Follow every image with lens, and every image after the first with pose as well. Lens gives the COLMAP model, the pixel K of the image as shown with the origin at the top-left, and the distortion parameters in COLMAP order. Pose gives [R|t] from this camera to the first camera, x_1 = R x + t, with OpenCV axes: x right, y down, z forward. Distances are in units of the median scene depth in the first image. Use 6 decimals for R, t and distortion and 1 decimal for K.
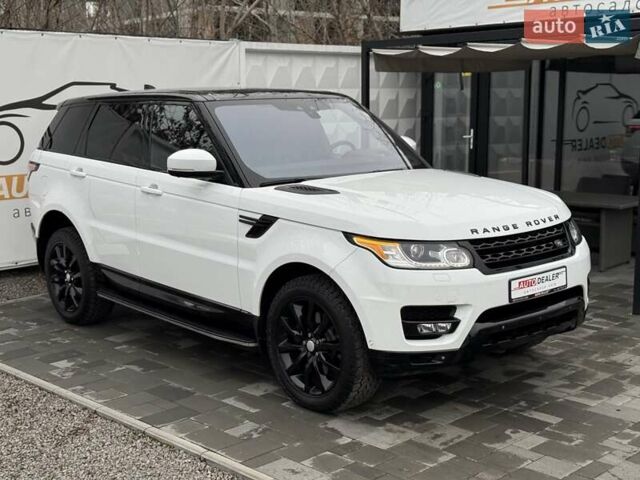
lens RADIAL K [[885.8, 0, 320.0], [0, 885.8, 240.0], [0, 0, 1]] dist [0.190436, -0.396357]
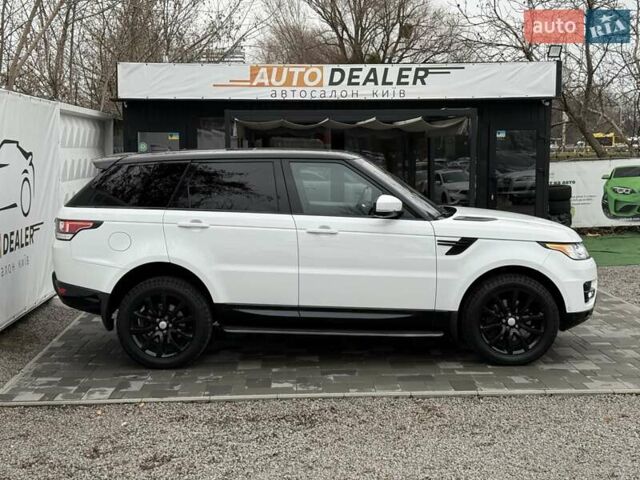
lens RADIAL K [[885.8, 0, 320.0], [0, 885.8, 240.0], [0, 0, 1]] dist [0.190436, -0.396357]
pose [[0.678158, -0.061747, 0.732318, -1.293176], [0.112504, 0.993441, -0.020420, -0.021553], [-0.726254, 0.096237, 0.680657, 0.203162]]
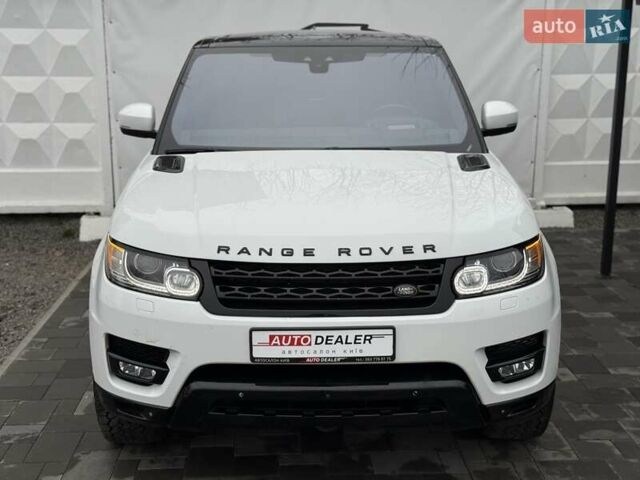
lens RADIAL K [[885.8, 0, 320.0], [0, 885.8, 240.0], [0, 0, 1]] dist [0.190436, -0.396357]
pose [[0.750093, 0.156710, -0.642497, 0.633473], [-0.110580, 0.987562, 0.111777, -0.096804], [0.652022, -0.012796, 0.758092, 0.494973]]
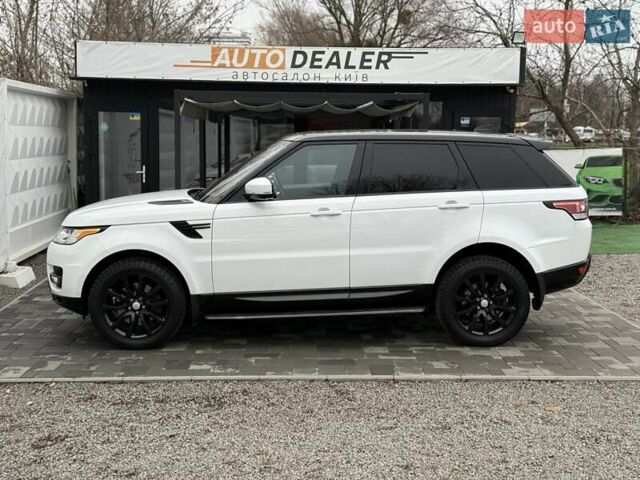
lens RADIAL K [[885.8, 0, 320.0], [0, 885.8, 240.0], [0, 0, 1]] dist [0.190436, -0.396357]
pose [[0.680806, -0.060749, 0.729940, -1.201111], [0.094598, 0.995501, -0.005381, -0.002708], [-0.726329, 0.072714, 0.683490, 0.122614]]
